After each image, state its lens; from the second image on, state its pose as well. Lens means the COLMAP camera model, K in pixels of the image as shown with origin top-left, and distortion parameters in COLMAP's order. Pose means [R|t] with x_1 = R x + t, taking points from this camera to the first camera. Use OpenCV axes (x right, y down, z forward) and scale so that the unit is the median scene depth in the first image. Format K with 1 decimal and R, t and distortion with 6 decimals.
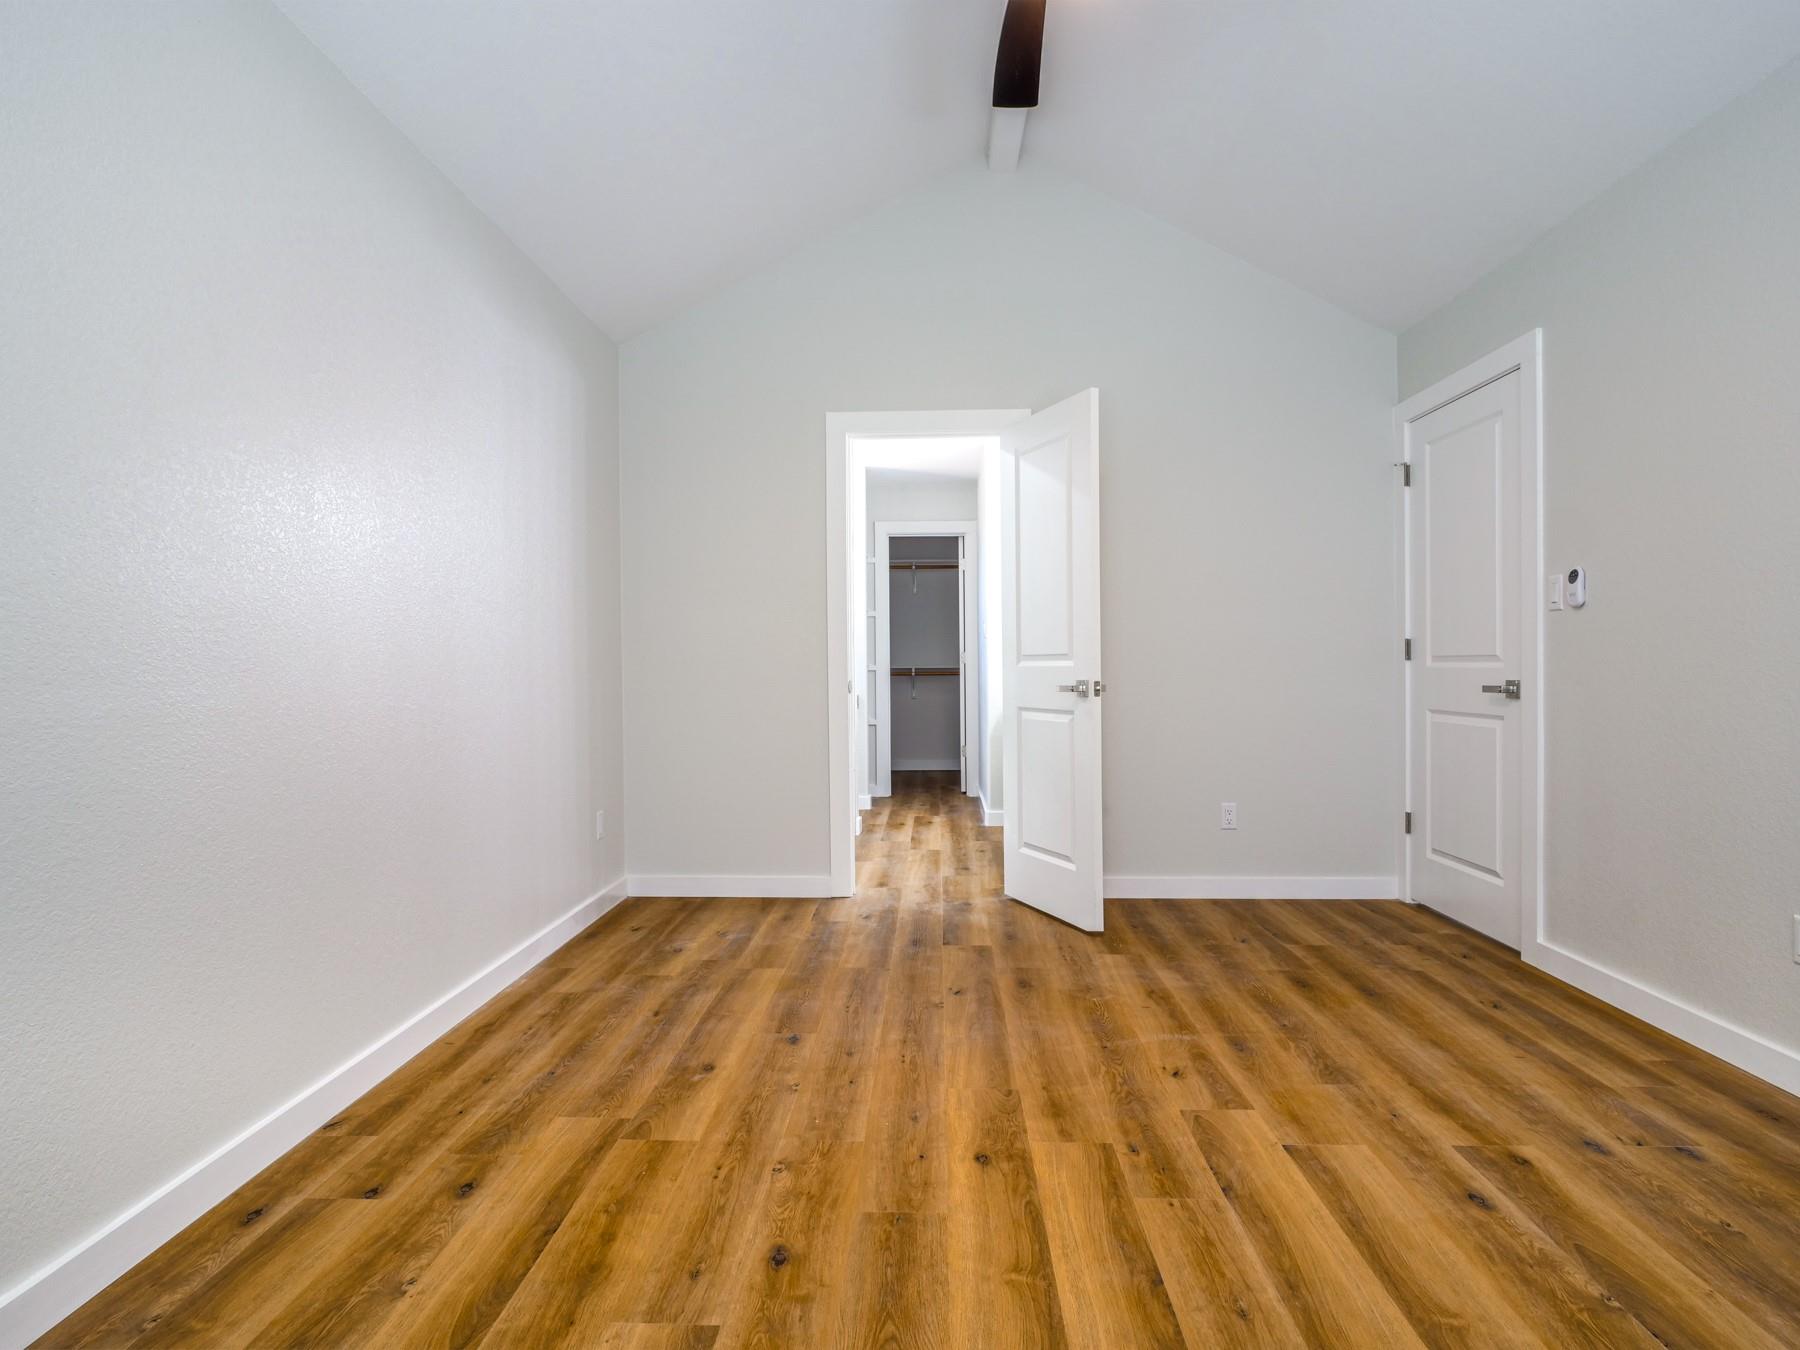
lens RADIAL K [[948.8, 0, 898.5], [0, 948.8, 668.5], [0, 0, 1]] dist [0.006082, 0.000609]
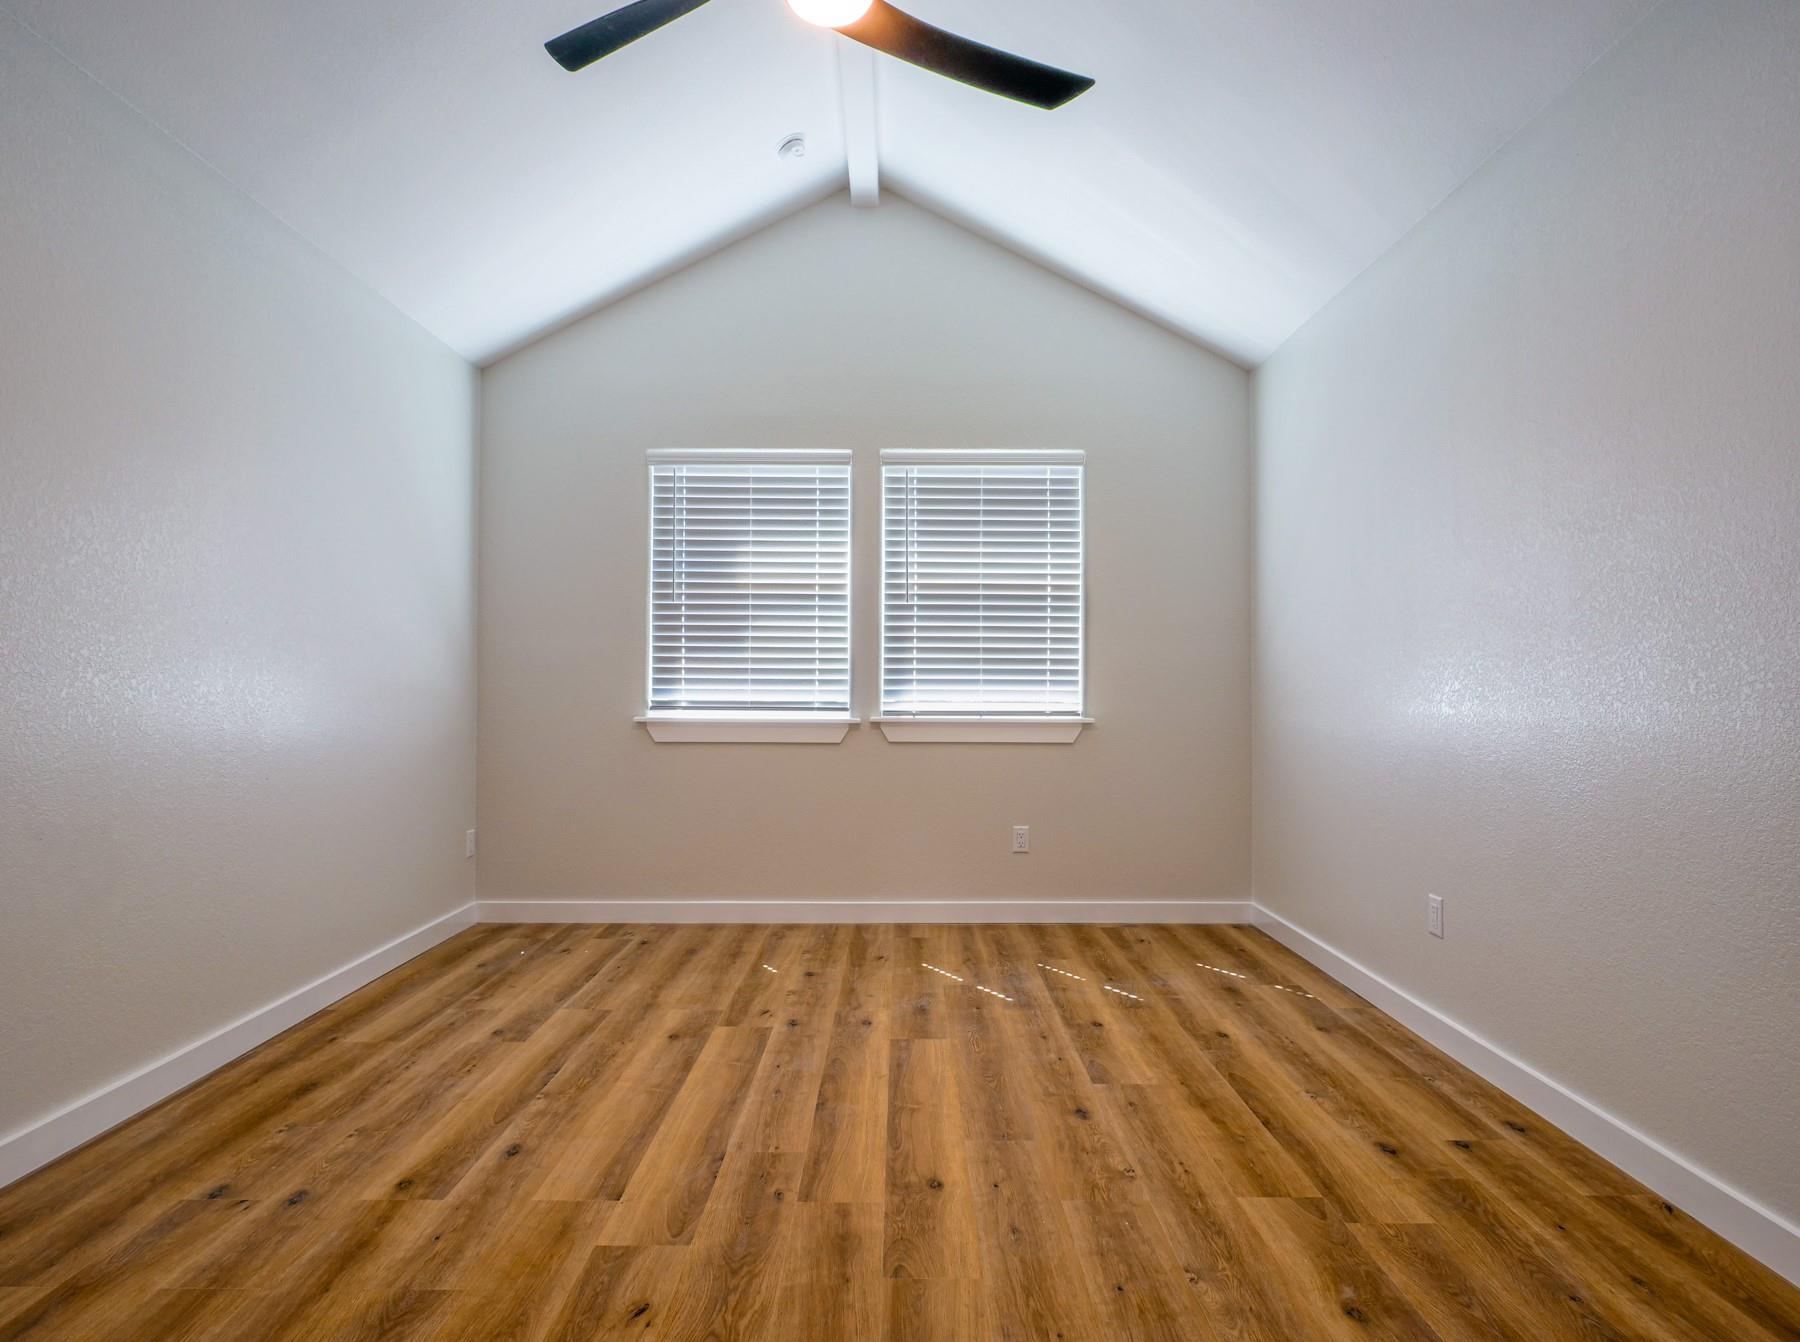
lens RADIAL K [[929.6, 0, 900.1], [0, 929.6, 676.5], [0, 0, 1]] dist [-0.000266, -0.000005]
pose [[-0.999228, 0.004466, -0.039021, 0.161814], [0.004907, 0.999925, -0.011209, -0.008672], [0.038968, -0.011392, -0.999176, 1.994341]]
